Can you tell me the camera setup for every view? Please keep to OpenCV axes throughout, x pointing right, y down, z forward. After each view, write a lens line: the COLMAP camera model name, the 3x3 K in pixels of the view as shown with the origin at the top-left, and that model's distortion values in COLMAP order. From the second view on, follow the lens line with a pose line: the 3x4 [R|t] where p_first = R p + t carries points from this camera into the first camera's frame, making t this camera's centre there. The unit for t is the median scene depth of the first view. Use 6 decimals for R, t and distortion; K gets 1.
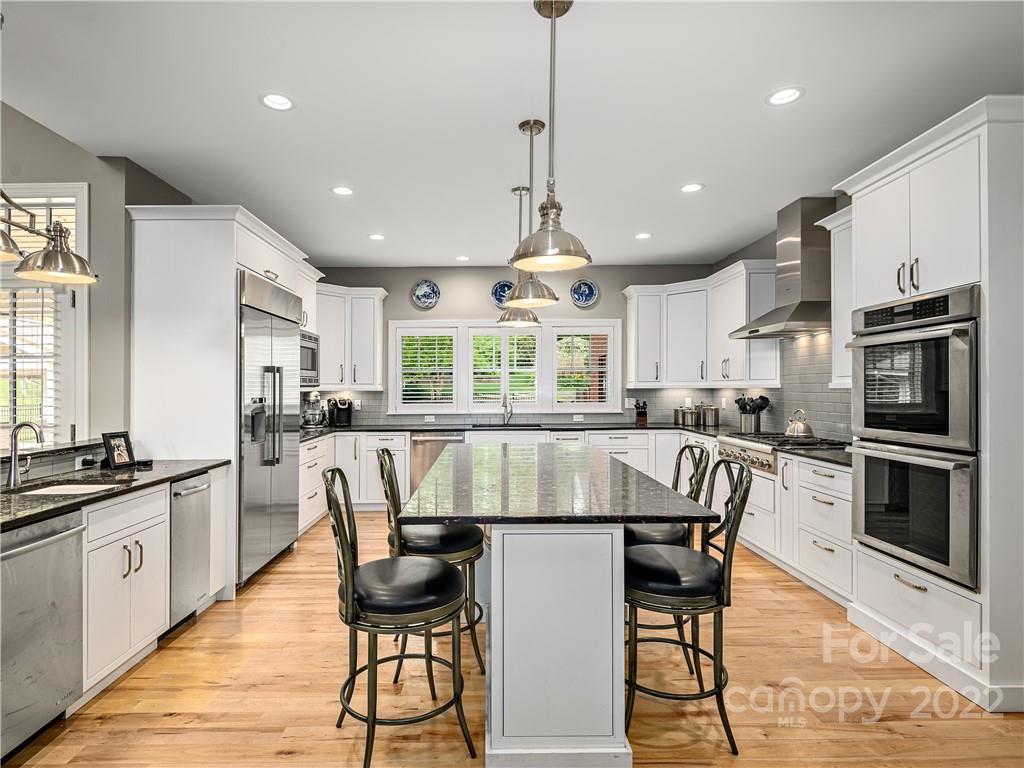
lens RADIAL K [[534.9, 0, 511.6], [0, 534.9, 385.2], [0, 0, 1]] dist [0.017447, -0.006429]
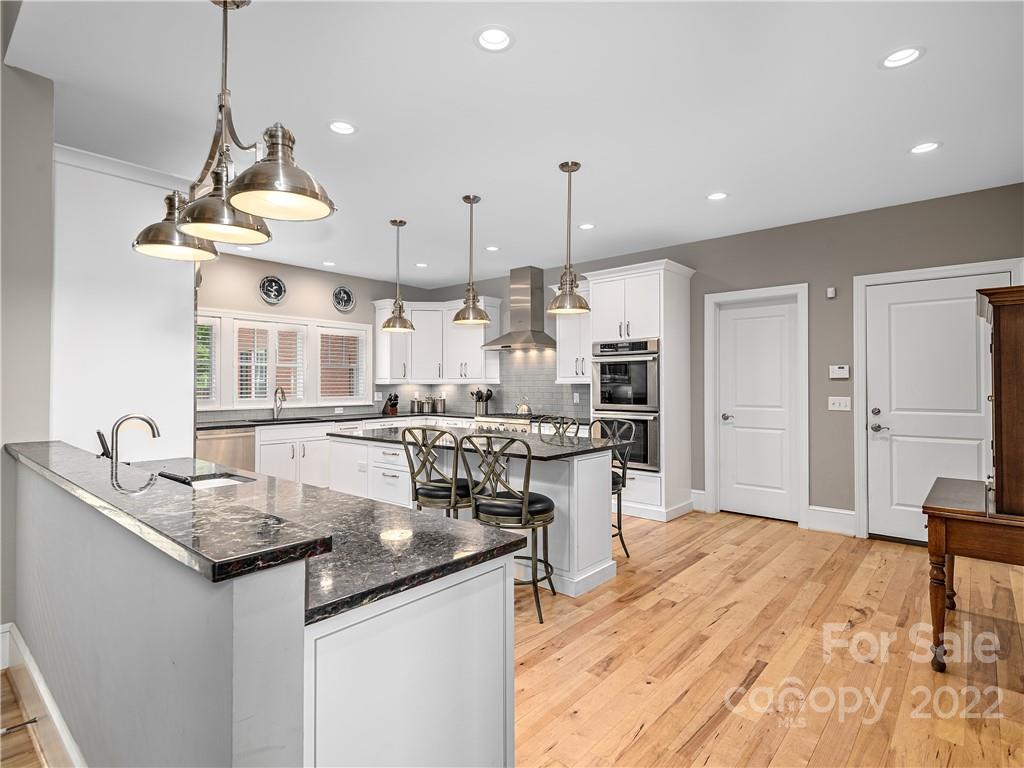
lens RADIAL K [[534.9, 0, 508.5], [0, 534.9, 384.9], [0, 0, 1]] dist [0.017447, -0.006429]
pose [[0.640833, 0.002413, 0.767676, -0.623365], [-0.006236, 0.999978, 0.002062, 0.004552], [-0.767655, -0.006109, 0.640835, 0.016552]]
